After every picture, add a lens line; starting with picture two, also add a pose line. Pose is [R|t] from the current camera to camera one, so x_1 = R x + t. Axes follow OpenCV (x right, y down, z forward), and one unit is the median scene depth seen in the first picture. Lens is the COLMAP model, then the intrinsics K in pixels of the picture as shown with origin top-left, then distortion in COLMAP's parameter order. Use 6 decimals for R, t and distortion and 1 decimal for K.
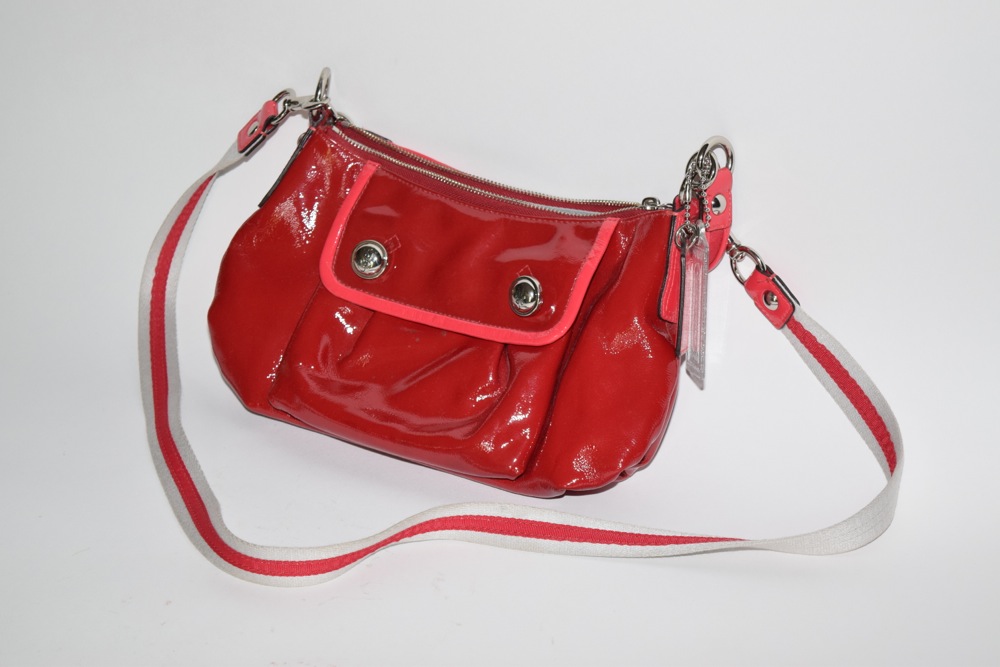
lens RADIAL K [[2354.5, 0, 495.3], [0, 2354.5, 334.2], [0, 0, 1]] dist [0.127667, 0.000000]
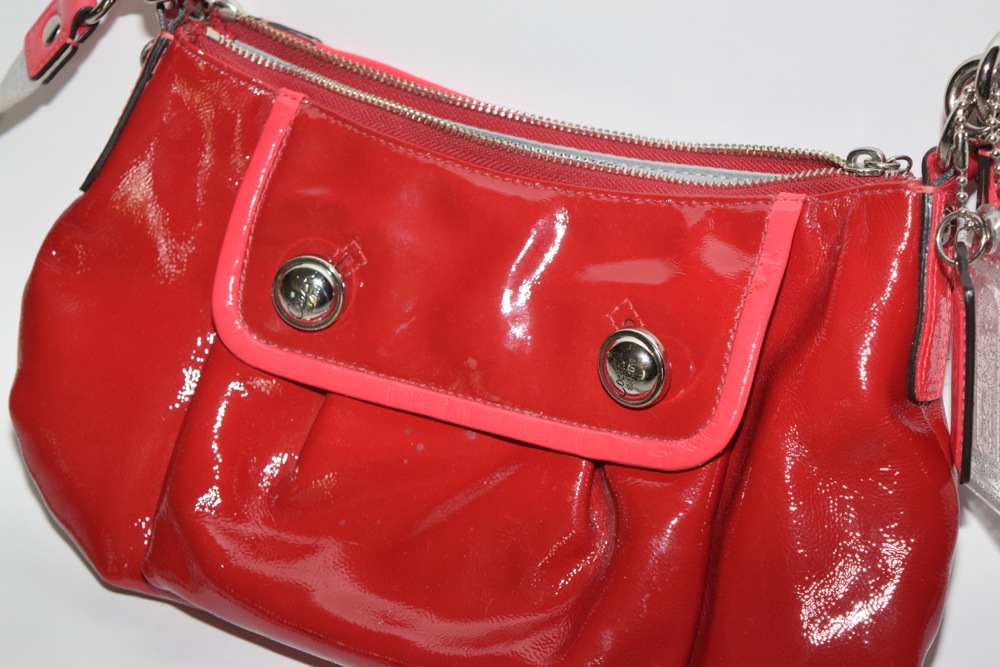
lens RADIAL K [[2354.5, 0, 508.1], [0, 2354.5, 331.2], [0, 0, 1]] dist [0.127667, 0.000000]
pose [[0.993718, -0.100486, 0.049270, -0.036426], [0.090447, 0.980363, 0.175235, -0.110444], [-0.065912, -0.169678, 0.983293, 0.489037]]
